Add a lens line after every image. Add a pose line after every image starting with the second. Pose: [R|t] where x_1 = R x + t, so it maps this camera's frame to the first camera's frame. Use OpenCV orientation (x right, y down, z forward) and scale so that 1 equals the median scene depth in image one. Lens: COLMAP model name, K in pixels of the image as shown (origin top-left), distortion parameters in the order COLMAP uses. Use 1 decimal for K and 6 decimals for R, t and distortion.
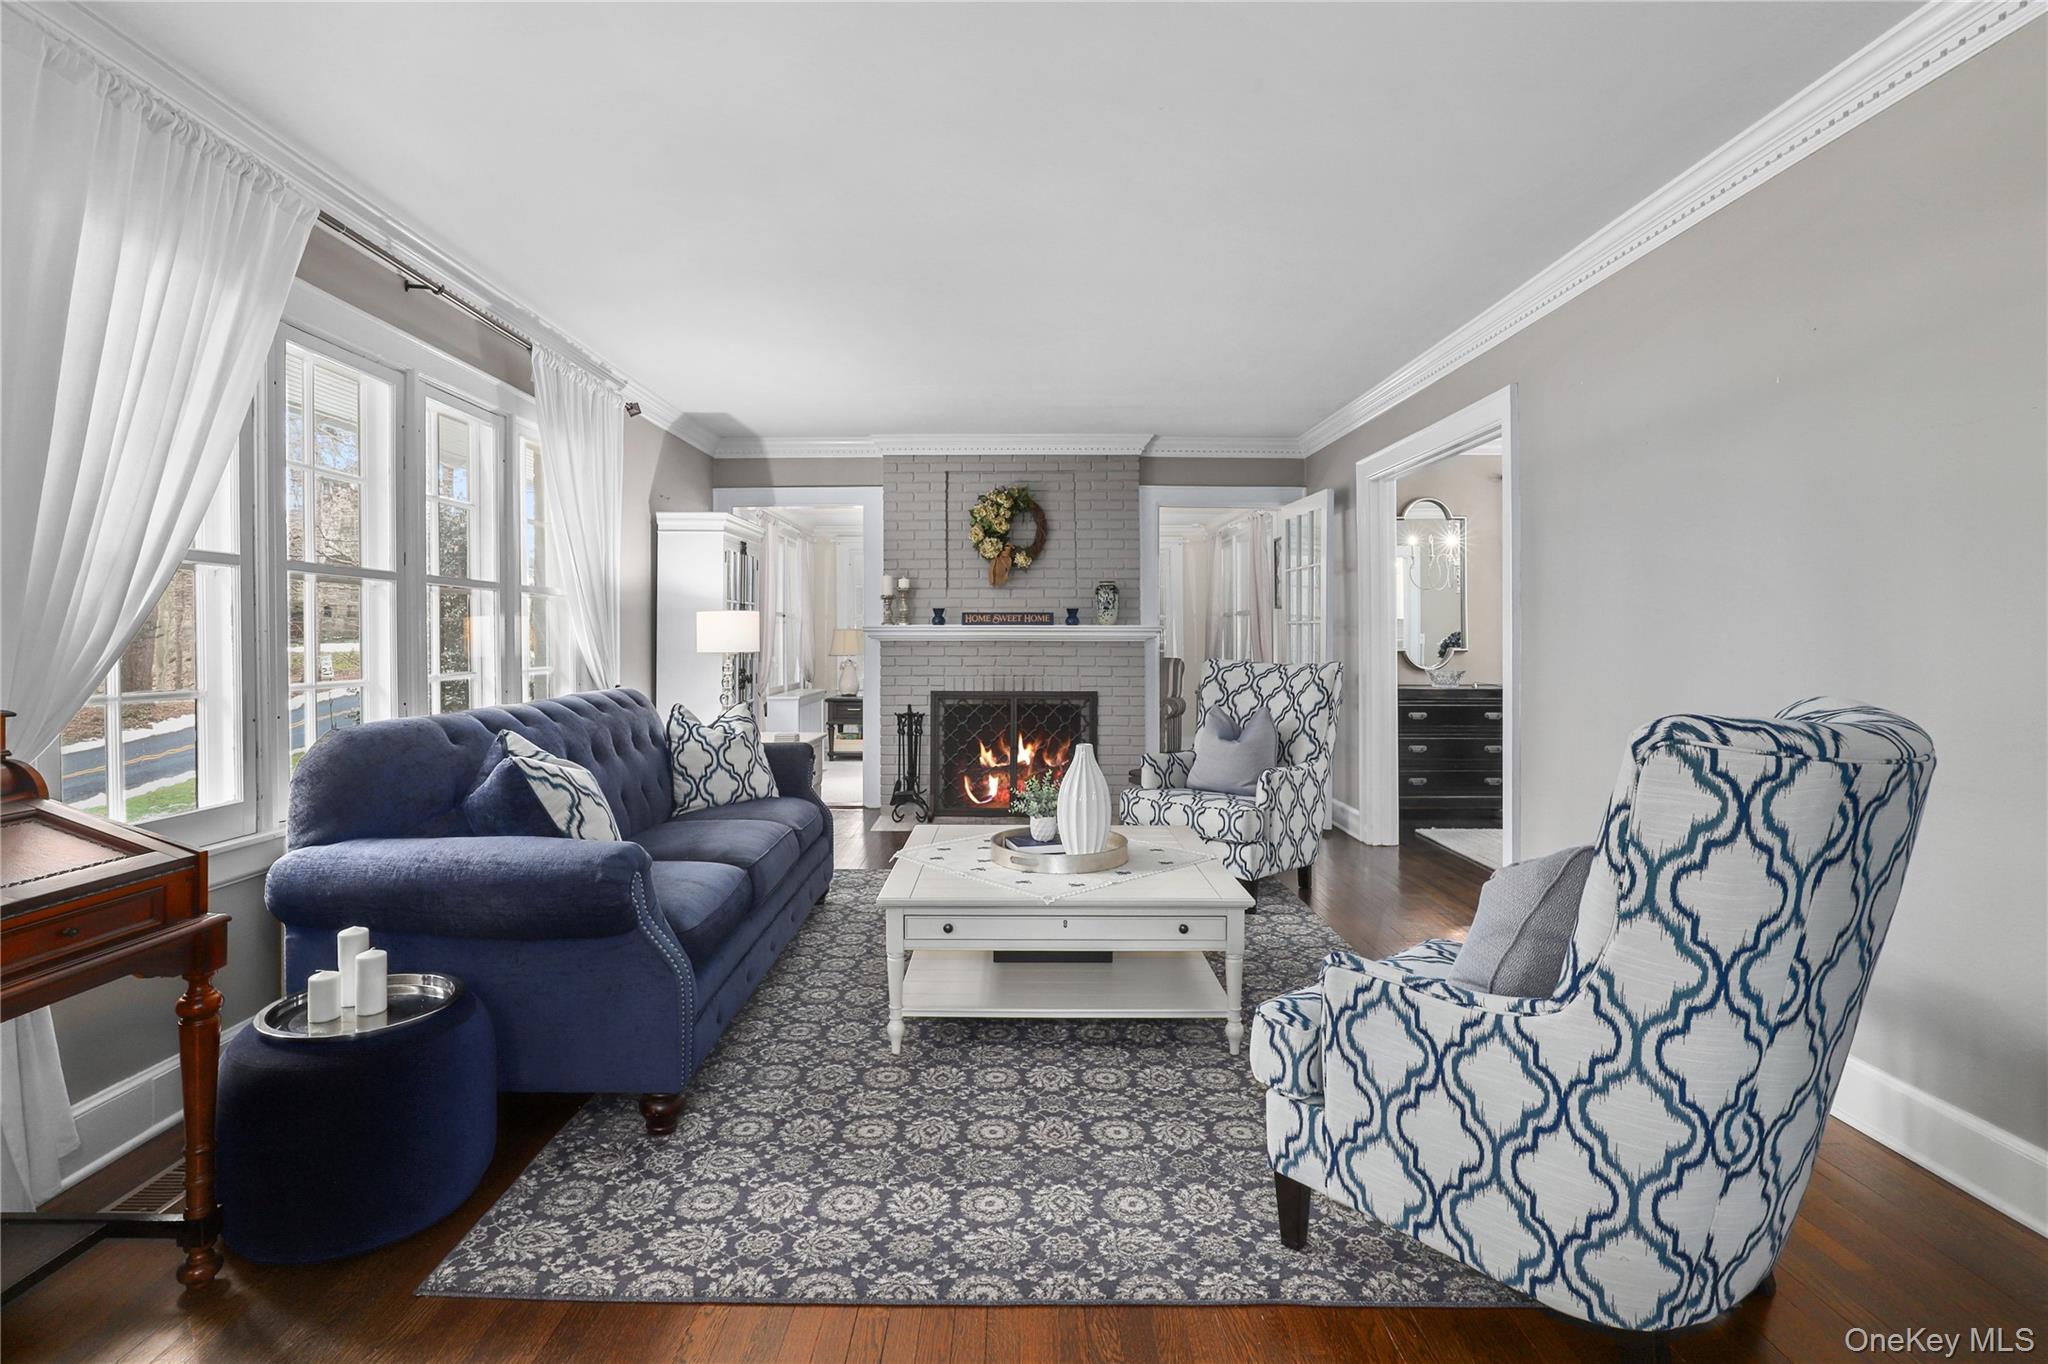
lens RADIAL K [[944.5, 0, 1012.9], [0, 944.5, 645.3], [0, 0, 1]] dist [-0.012594, 0.003552]
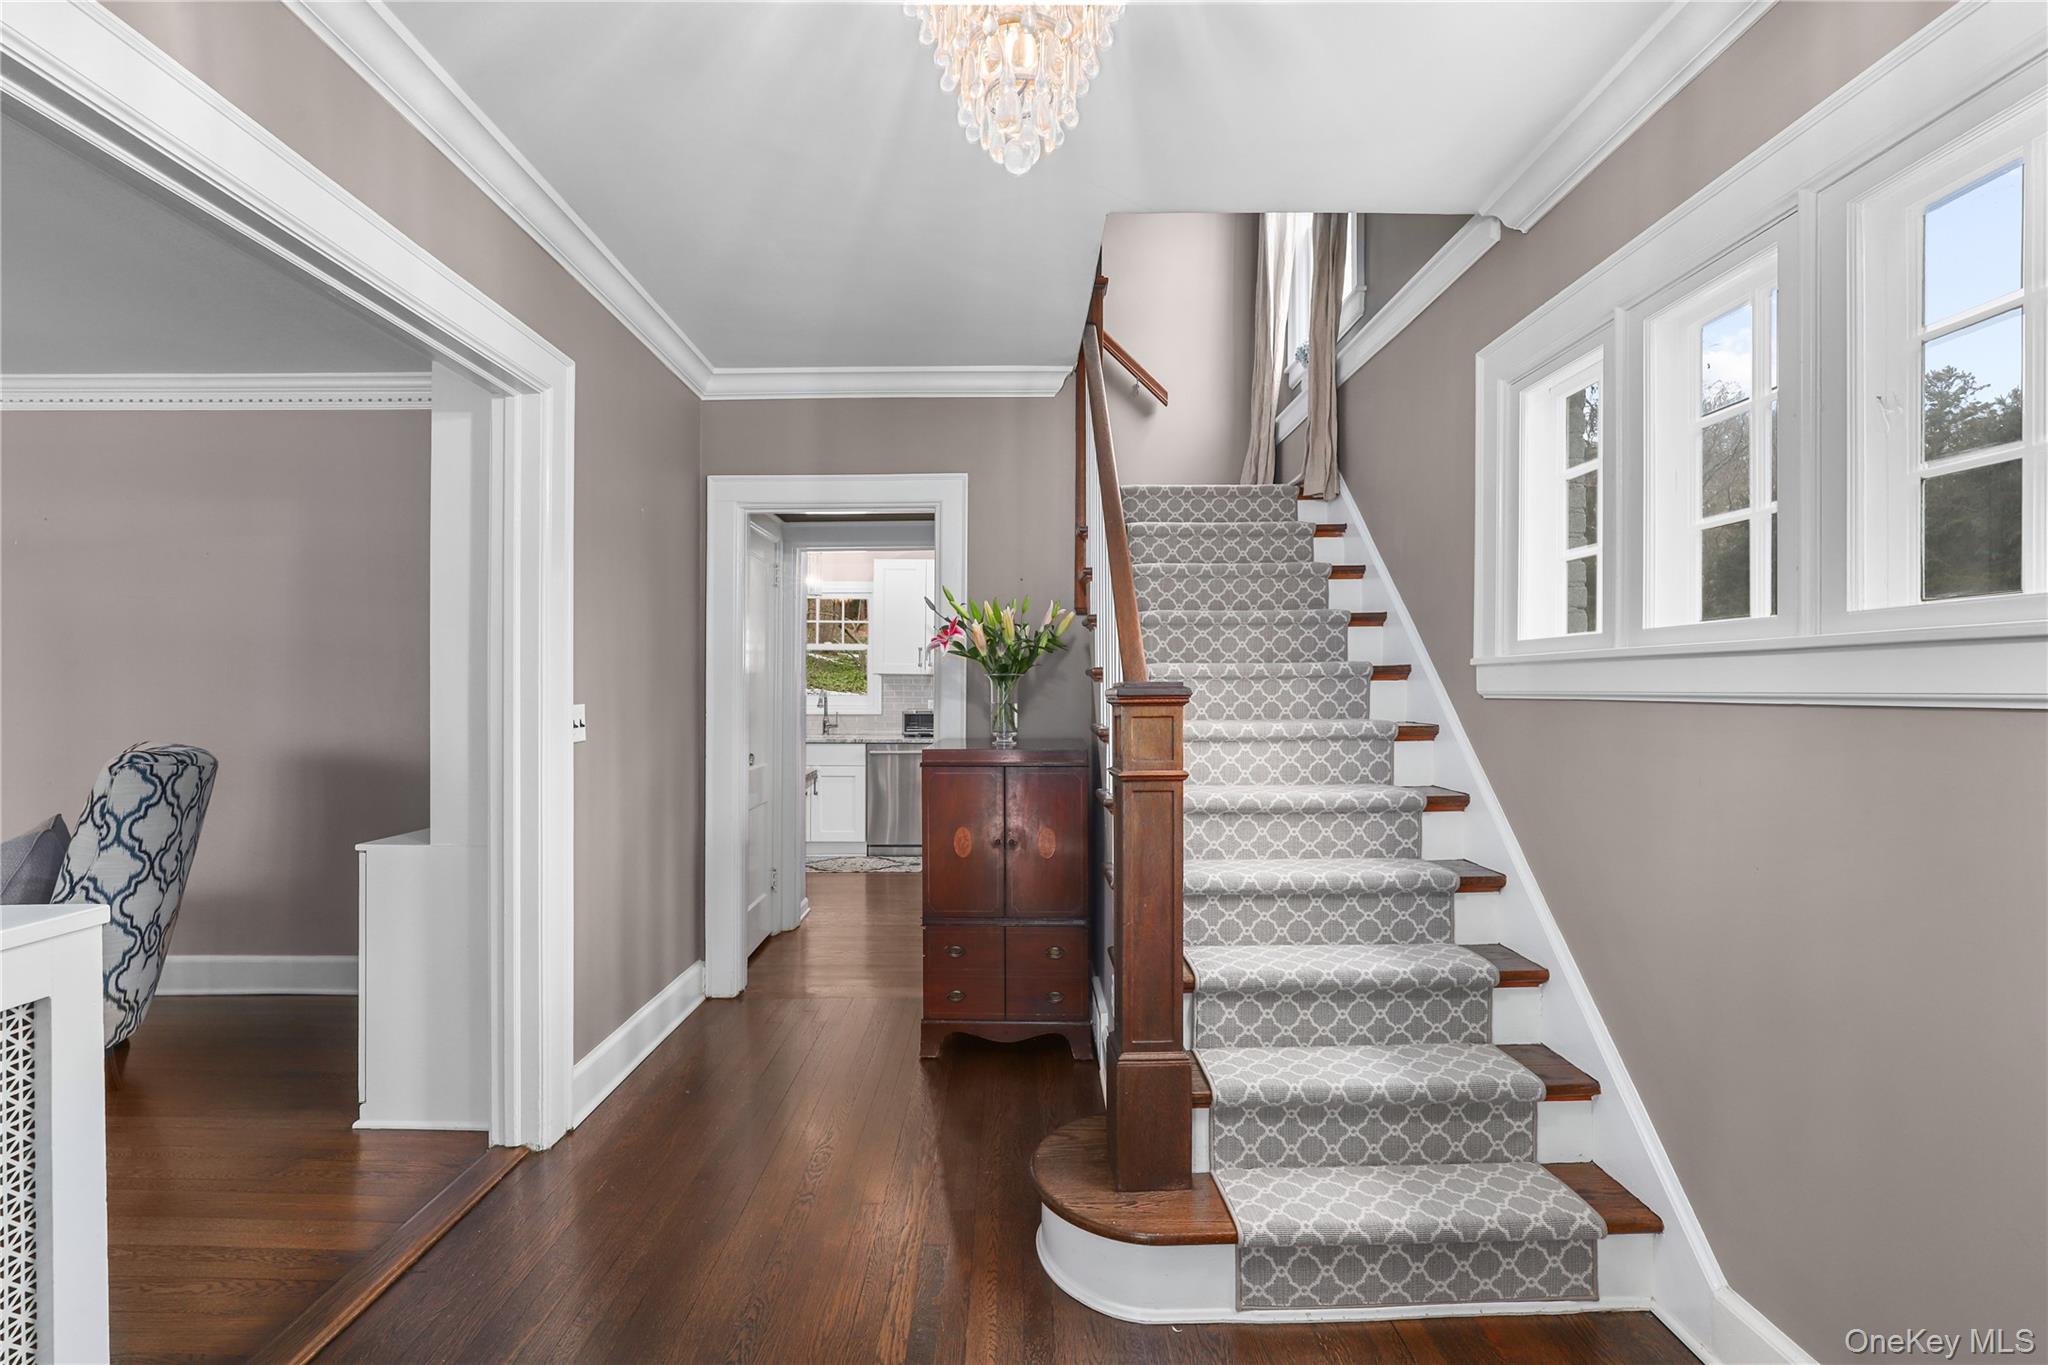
lens RADIAL K [[944.5, 0, 1023.3], [0, 944.5, 684.3], [0, 0, 1]] dist [-0.012594, 0.003552]
pose [[-0.037205, -0.000919, 0.999307, -1.541204], [-0.004252, 0.999991, 0.000761, -0.092636], [-0.999299, -0.004221, -0.037209, -0.998088]]
